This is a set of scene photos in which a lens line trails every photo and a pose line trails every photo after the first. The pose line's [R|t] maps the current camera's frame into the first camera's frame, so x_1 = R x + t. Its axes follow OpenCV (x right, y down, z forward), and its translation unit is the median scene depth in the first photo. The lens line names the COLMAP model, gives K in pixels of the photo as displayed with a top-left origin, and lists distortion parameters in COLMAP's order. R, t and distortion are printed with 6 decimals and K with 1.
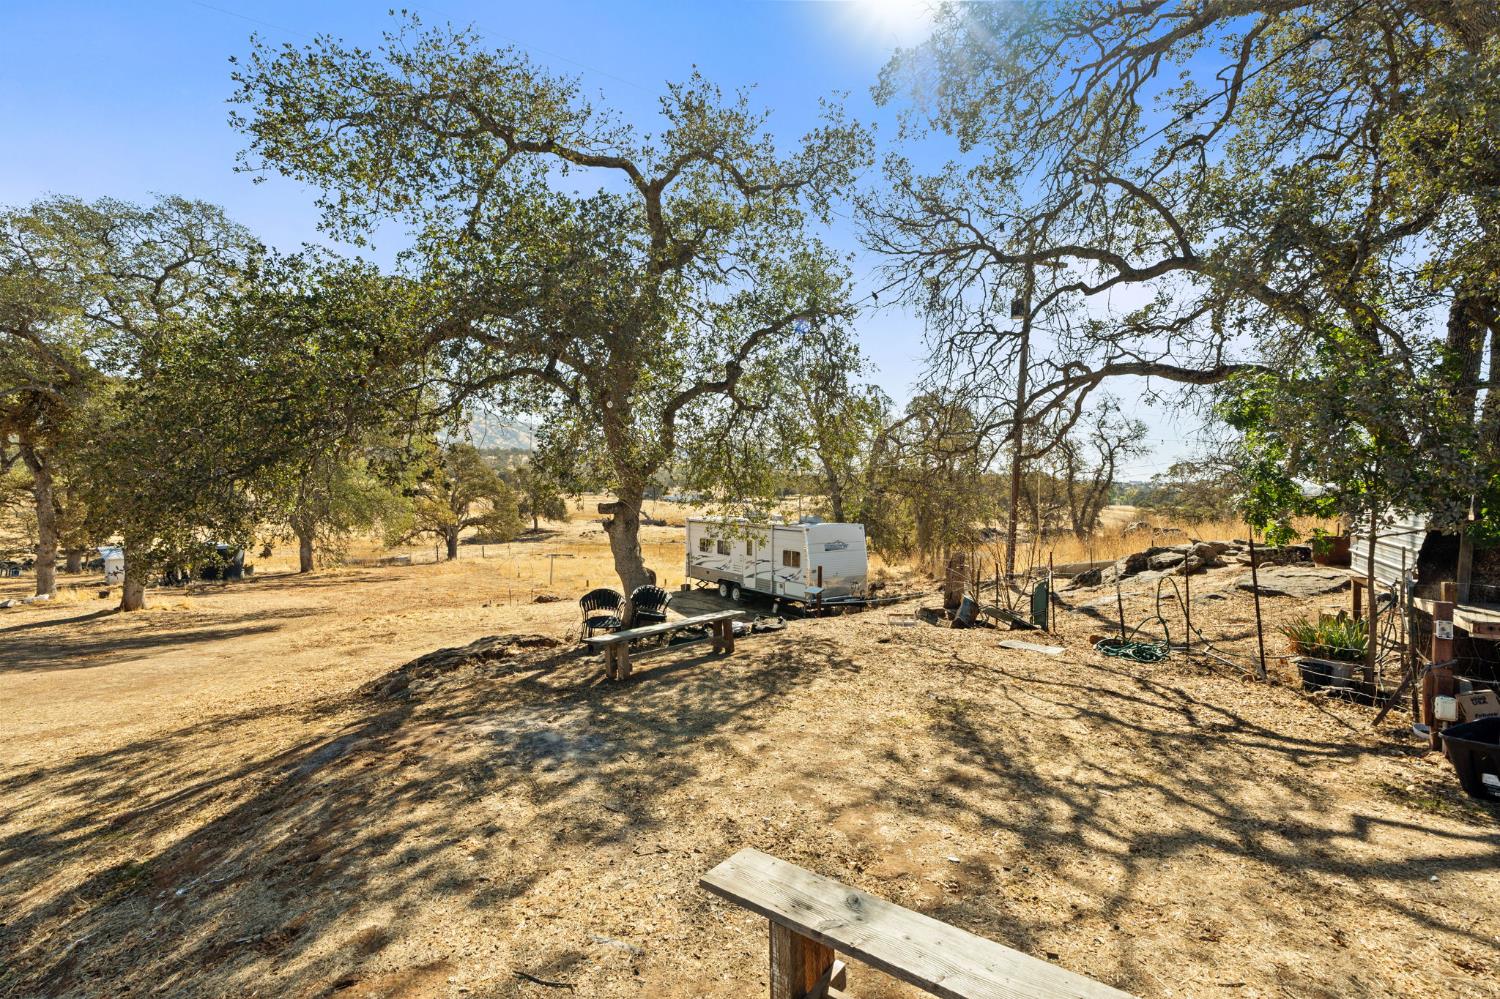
lens RADIAL K [[688.1, 0, 756.5], [0, 688.1, 489.9], [0, 0, 1]] dist [0.002808, 0.000081]
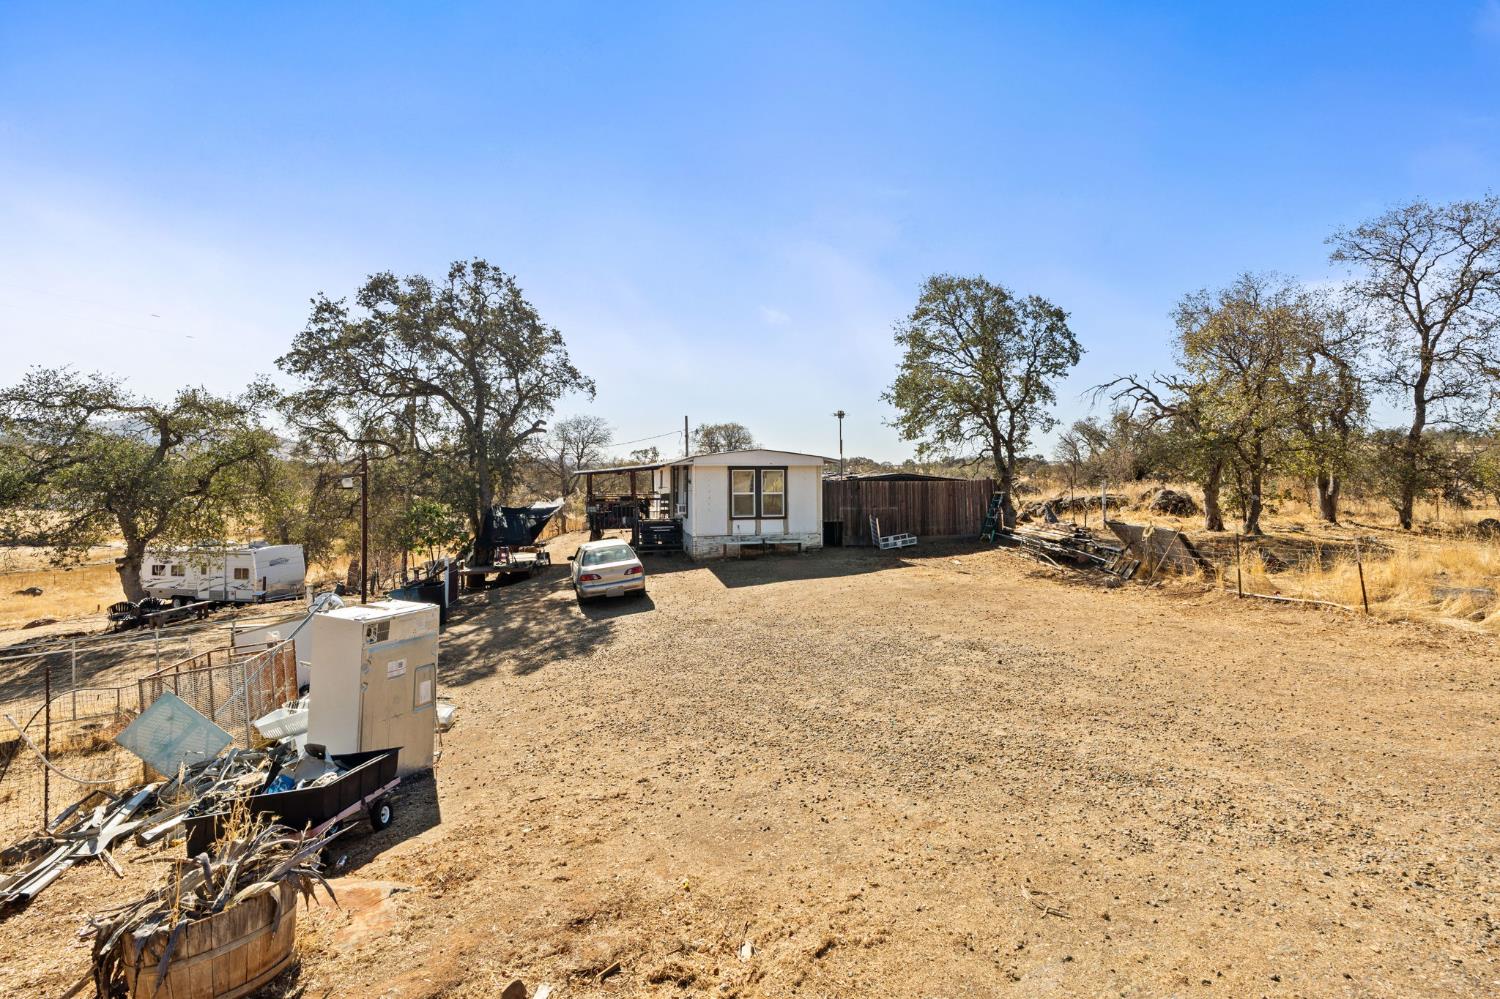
lens RADIAL K [[688.1, 0, 760.0], [0, 688.1, 442.3], [0, 0, 1]] dist [0.002808, 0.000081]
pose [[0.773136, 0.007339, 0.634198, -0.027860], [0.023871, 0.998888, -0.040659, -0.089020], [-0.633791, 0.046574, 0.772101, -0.803856]]
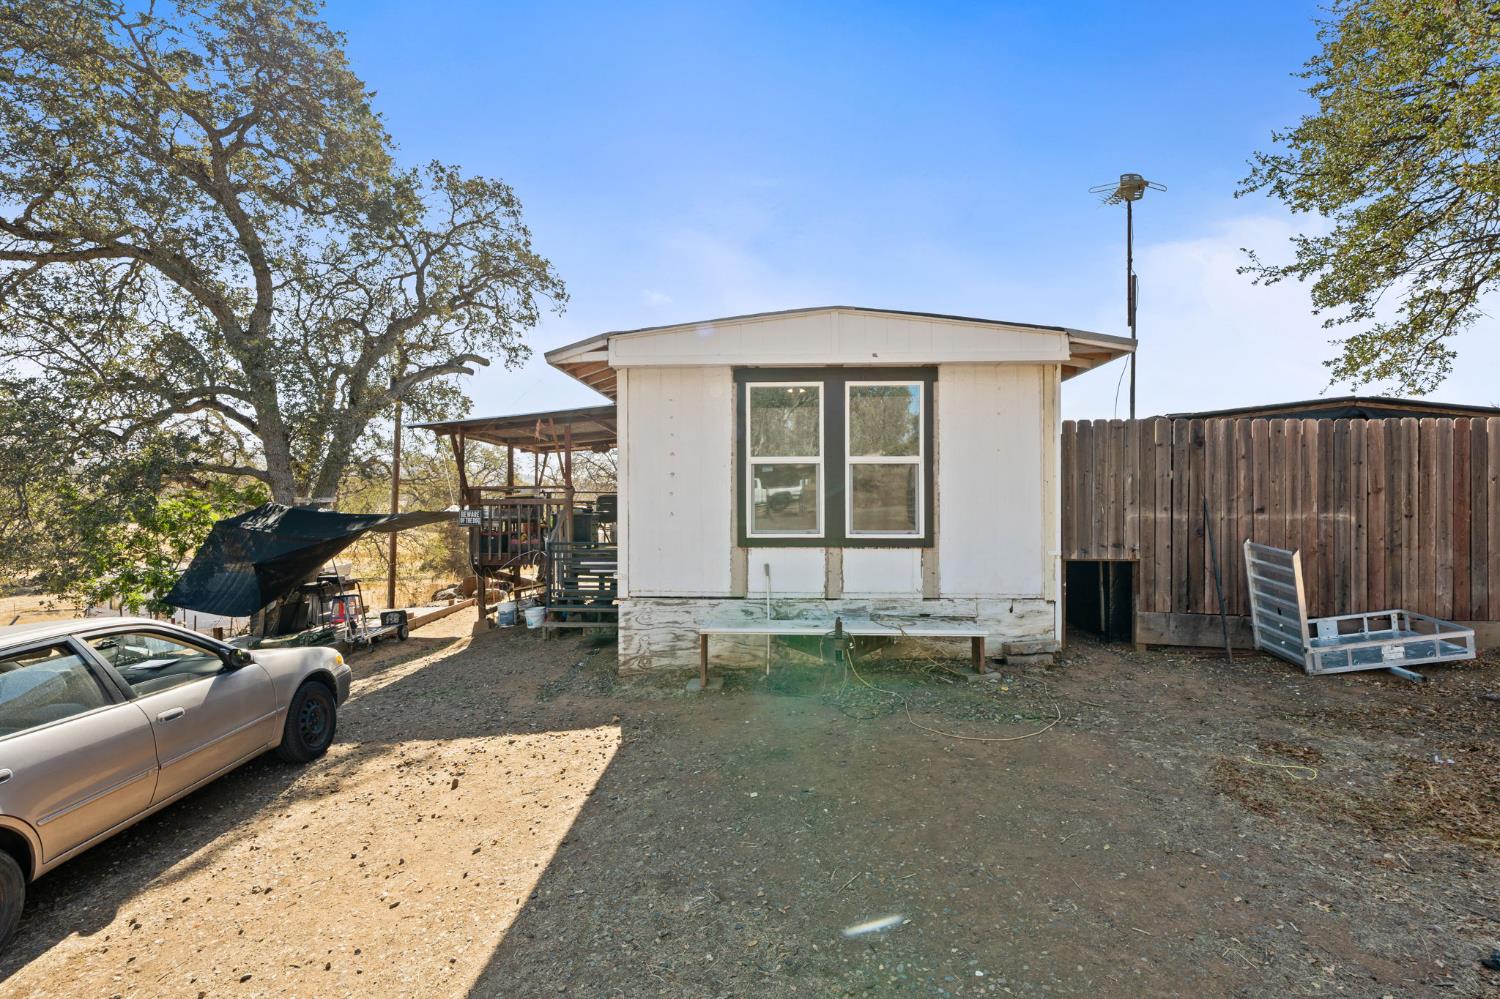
lens RADIAL K [[688.1, 0, 764.1], [0, 688.1, 503.2], [0, 0, 1]] dist [0.002808, 0.000081]
pose [[0.907937, -0.017451, 0.418744, 0.430546], [0.020007, 0.999798, -0.001714, -0.039157], [-0.418630, 0.009934, 0.908103, -0.307557]]
